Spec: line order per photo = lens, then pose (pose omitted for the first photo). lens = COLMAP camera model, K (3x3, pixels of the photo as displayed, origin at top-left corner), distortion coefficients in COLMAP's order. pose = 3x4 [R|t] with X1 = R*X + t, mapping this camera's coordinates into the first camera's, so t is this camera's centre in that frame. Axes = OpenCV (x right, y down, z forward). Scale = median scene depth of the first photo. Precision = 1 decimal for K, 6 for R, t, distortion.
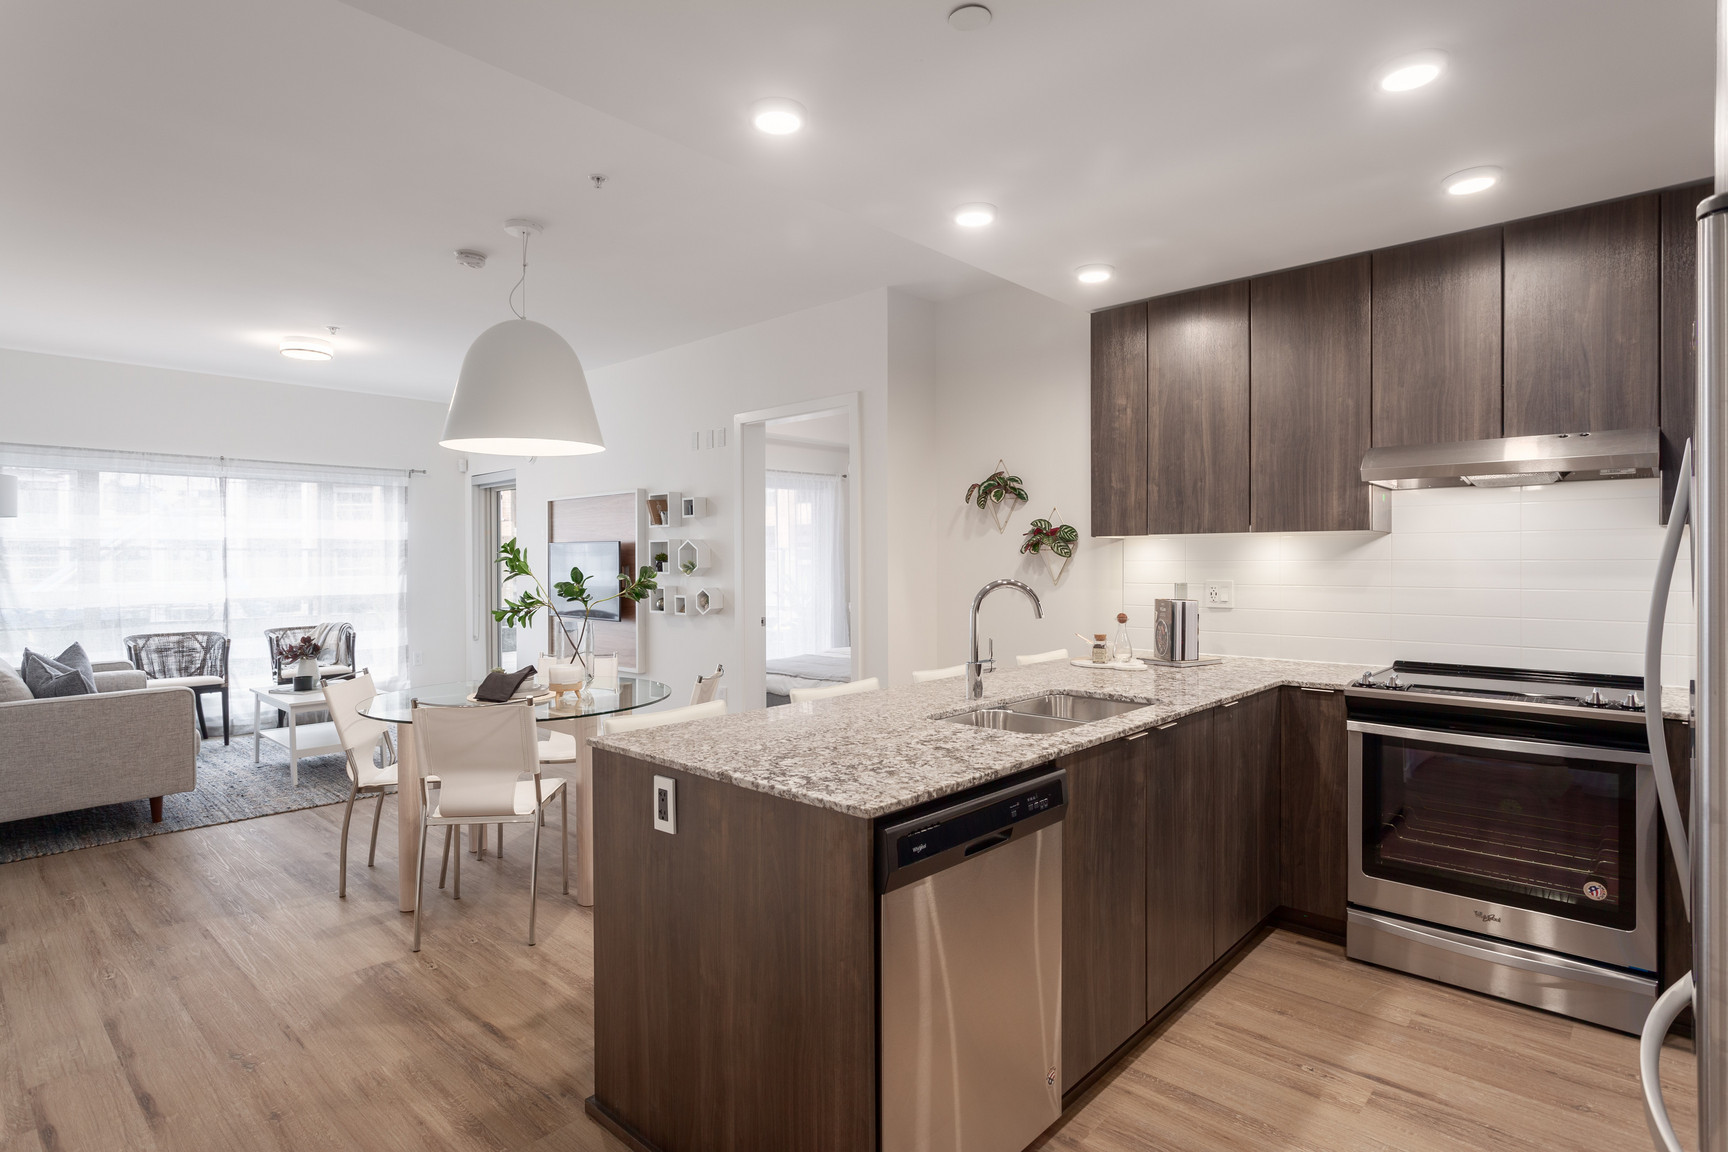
lens RADIAL K [[895.1, 0, 857.5], [0, 895.1, 562.3], [0, 0, 1]] dist [0.005723, -0.001084]
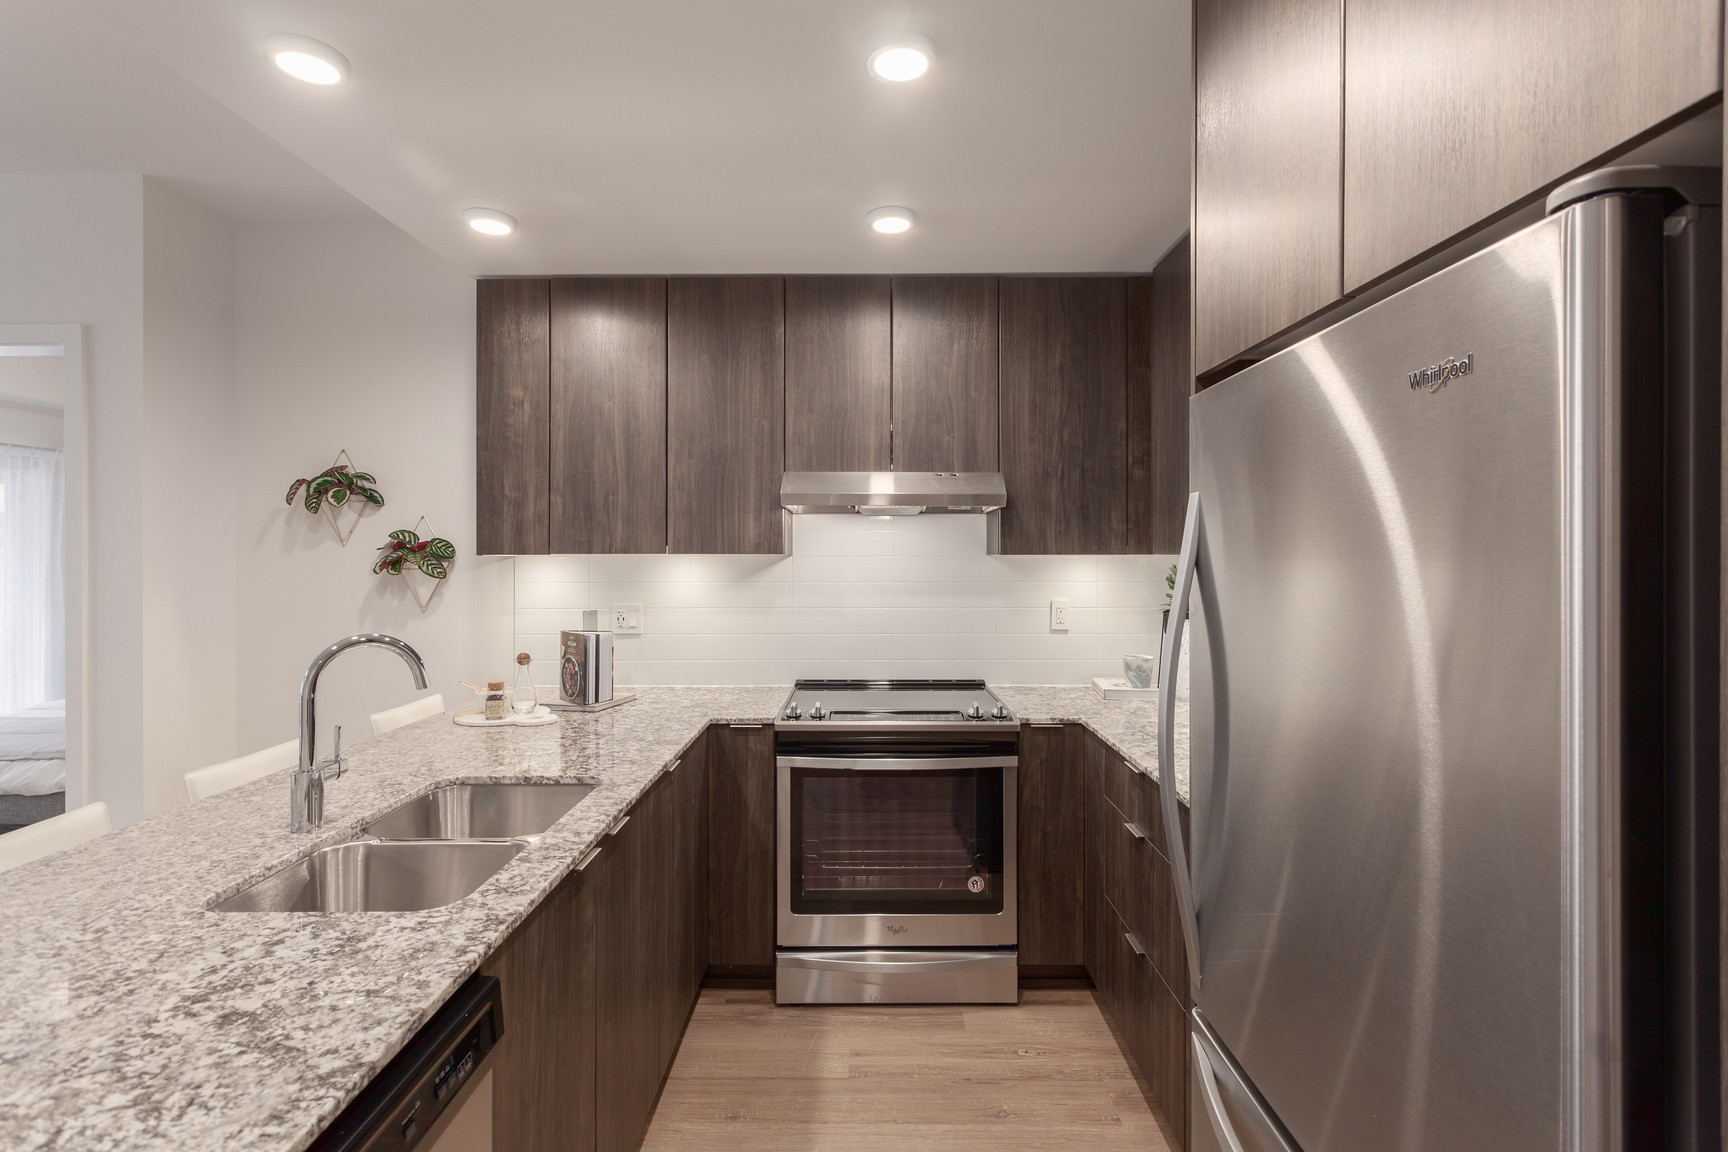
lens RADIAL K [[823.5, 0, 875.0], [0, 823.5, 558.6], [0, 0, 1]] dist [0.002778, 0.000837]
pose [[0.735911, 0.001267, 0.677077, 0.025170], [0.001041, 0.999995, -0.003003, -0.026535], [-0.677078, 0.002915, 0.735906, 0.242120]]
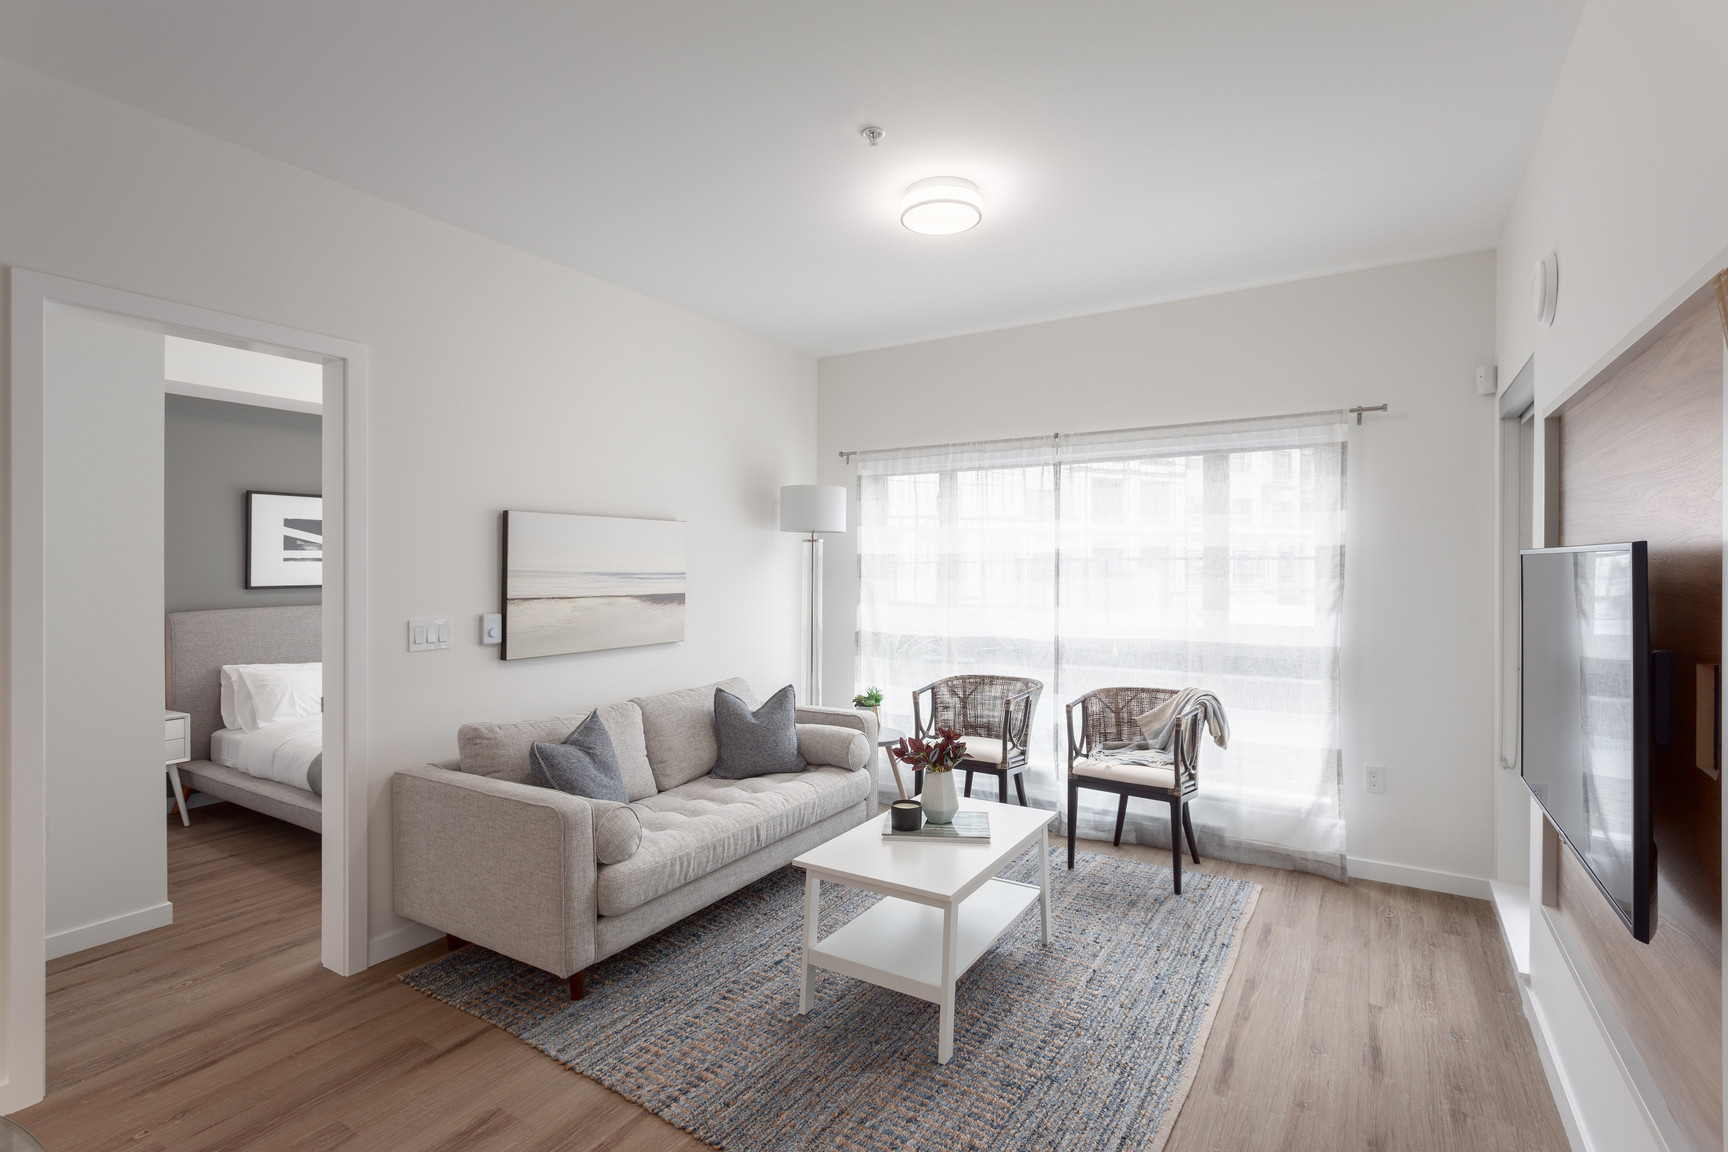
lens RADIAL K [[823.5, 0, 860.5], [0, 823.5, 568.6], [0, 0, 1]] dist [0.002778, 0.000837]
pose [[0.184490, 0.009801, -0.982785, -0.204063], [-0.000739, 0.999951, 0.009833, -0.036437], [0.982834, -0.001088, 0.184489, 1.442518]]
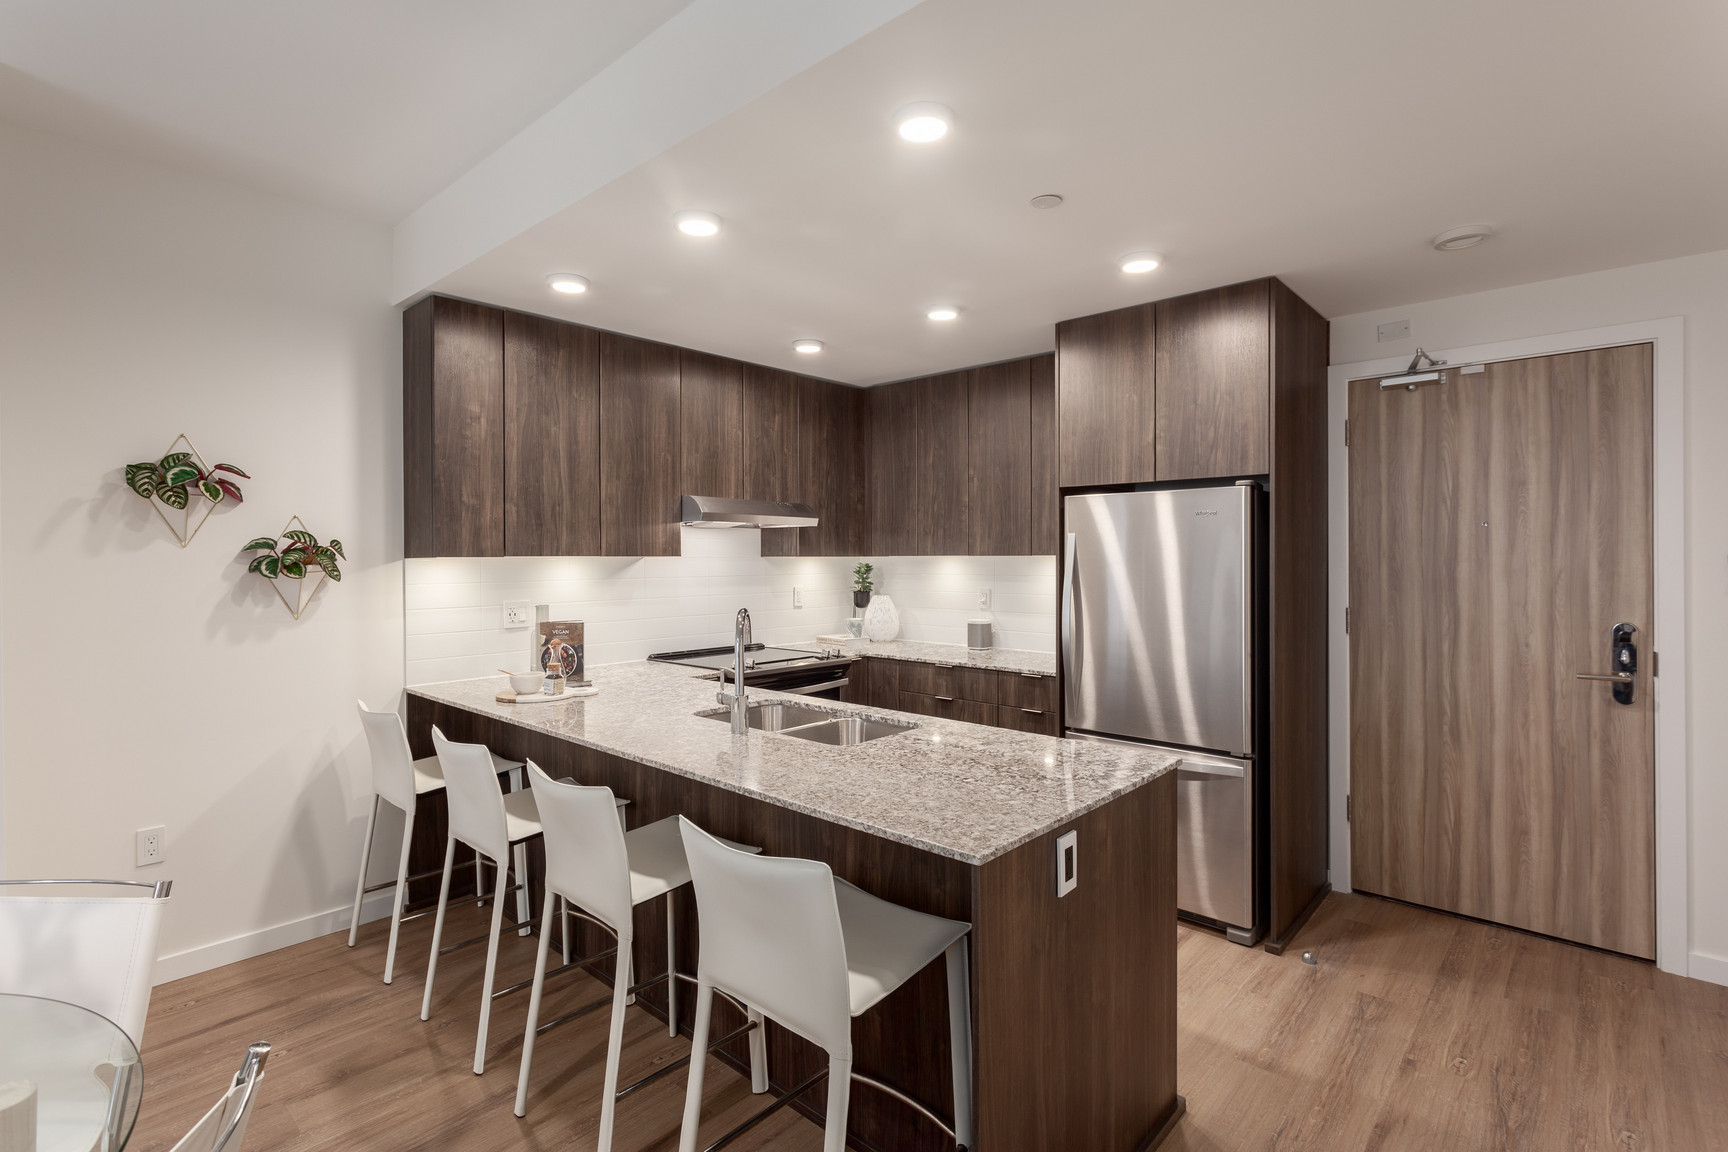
lens RADIAL K [[823.5, 0, 864.4], [0, 823.5, 564.4], [0, 0, 1]] dist [0.002778, 0.000837]
pose [[-0.025646, -0.005470, 0.999656, -0.617306], [0.007409, 0.999957, 0.005662, -0.027342], [-0.999644, 0.007552, -0.025605, 0.713690]]
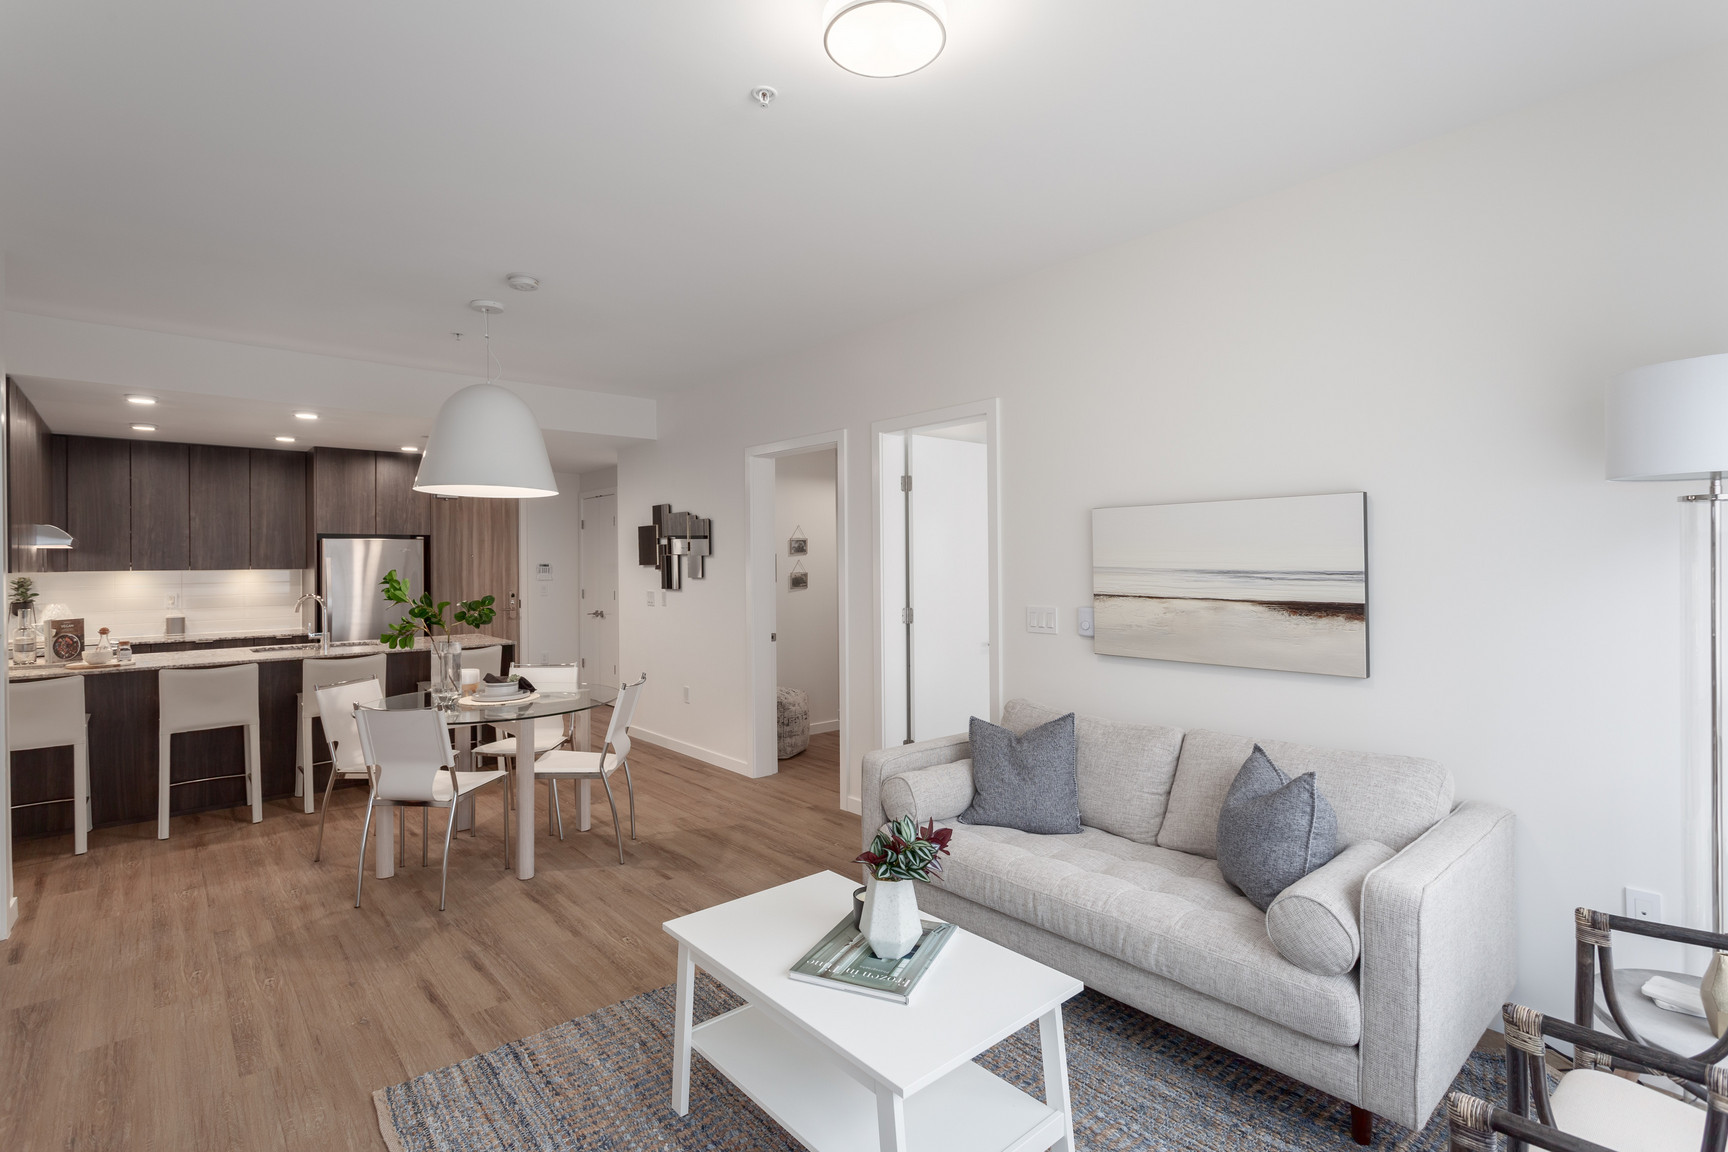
lens RADIAL K [[823.5, 0, 846.4], [0, 823.5, 562.4], [0, 0, 1]] dist [0.002778, 0.000837]
pose [[-0.993442, 0.013068, 0.113588, -1.066285], [0.013574, 0.999901, 0.003688, -0.036818], [-0.113529, 0.005206, -0.993521, 2.251876]]
